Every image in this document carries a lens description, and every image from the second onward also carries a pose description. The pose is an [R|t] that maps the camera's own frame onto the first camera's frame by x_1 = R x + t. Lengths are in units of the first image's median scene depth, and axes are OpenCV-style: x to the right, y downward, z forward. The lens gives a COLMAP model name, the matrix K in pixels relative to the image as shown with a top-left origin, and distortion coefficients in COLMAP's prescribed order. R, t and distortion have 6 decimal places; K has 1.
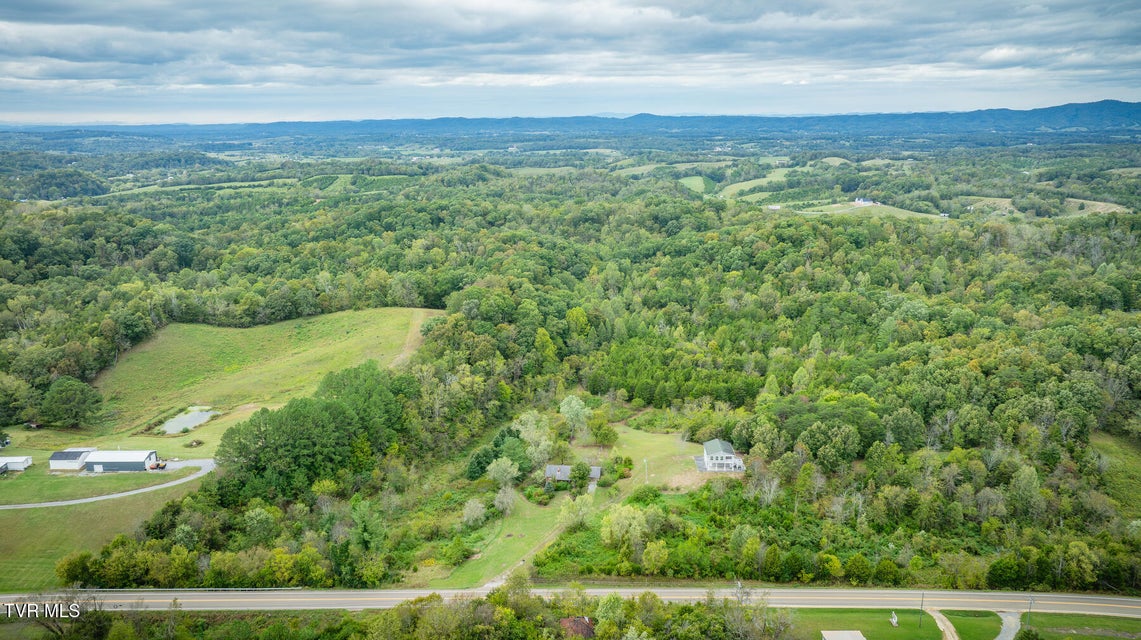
lens RADIAL K [[801.4, 0, 572.9], [0, 801.4, 320.2], [0, 0, 1]] dist [-0.047507, 0.049057]
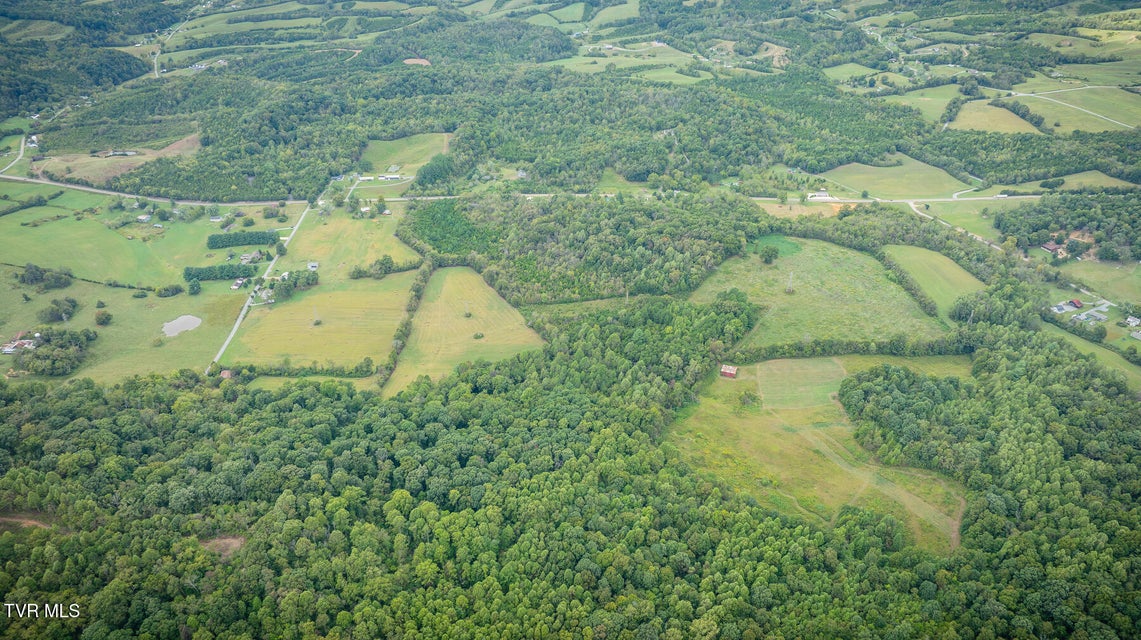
lens RADIAL K [[801.4, 0, 572.9], [0, 801.4, 320.2], [0, 0, 1]] dist [-0.047507, 0.049057]
pose [[0.997241, -0.033242, 0.066373, 0.116674], [0.011541, 0.952683, 0.303748, -0.351146], [-0.073329, -0.302144, 0.950438, -3.049747]]
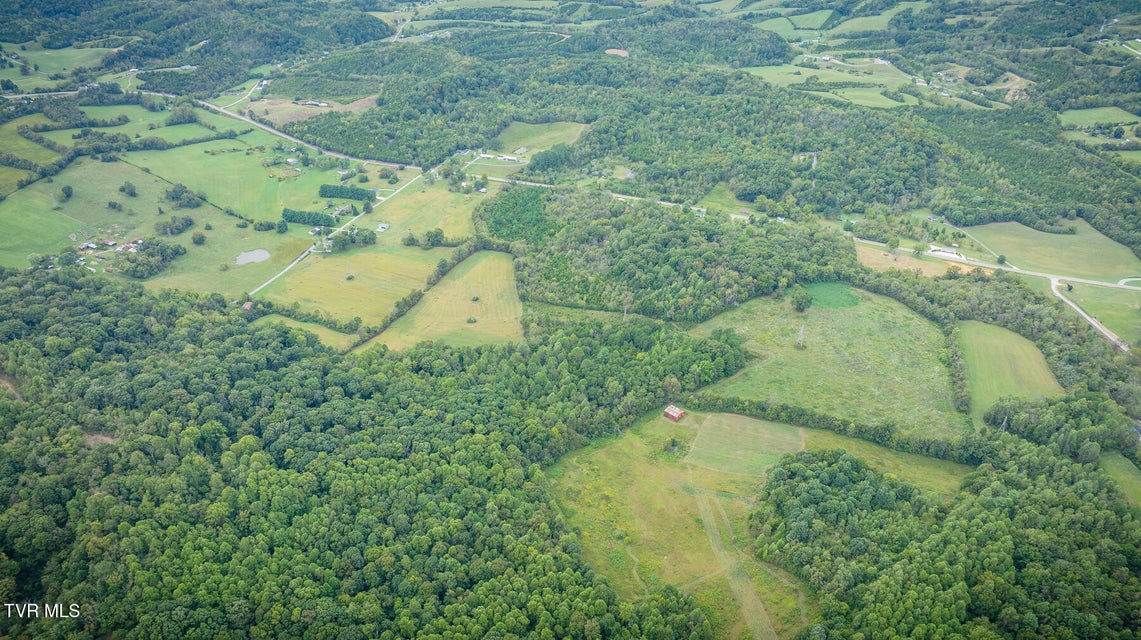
lens RADIAL K [[801.4, 0, 572.9], [0, 801.4, 320.2], [0, 0, 1]] dist [-0.047507, 0.049057]
pose [[0.948103, 0.179220, -0.262642, 0.996110], [-0.088661, 0.942264, 0.322920, -0.402012], [0.305352, -0.282876, 0.909253, -2.875890]]
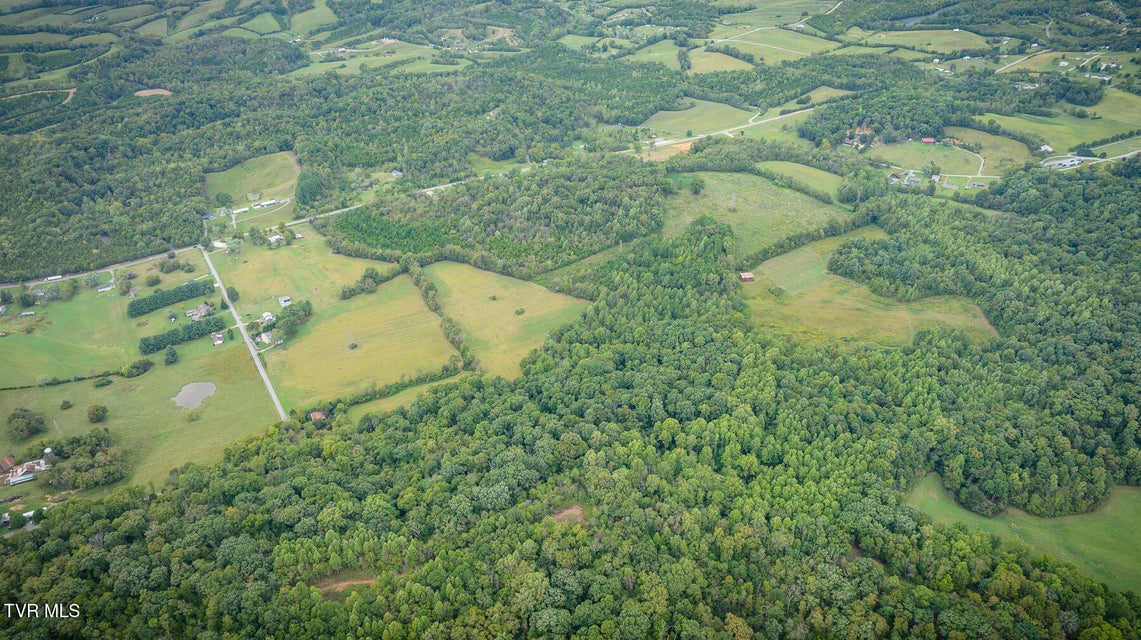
lens RADIAL K [[801.4, 0, 572.9], [0, 801.4, 320.2], [0, 0, 1]] dist [-0.047507, 0.049057]
pose [[0.827851, -0.295305, 0.476925, -1.172011], [0.137272, 0.931012, 0.338191, -0.380819], [-0.543893, -0.214503, 0.811276, -2.871233]]
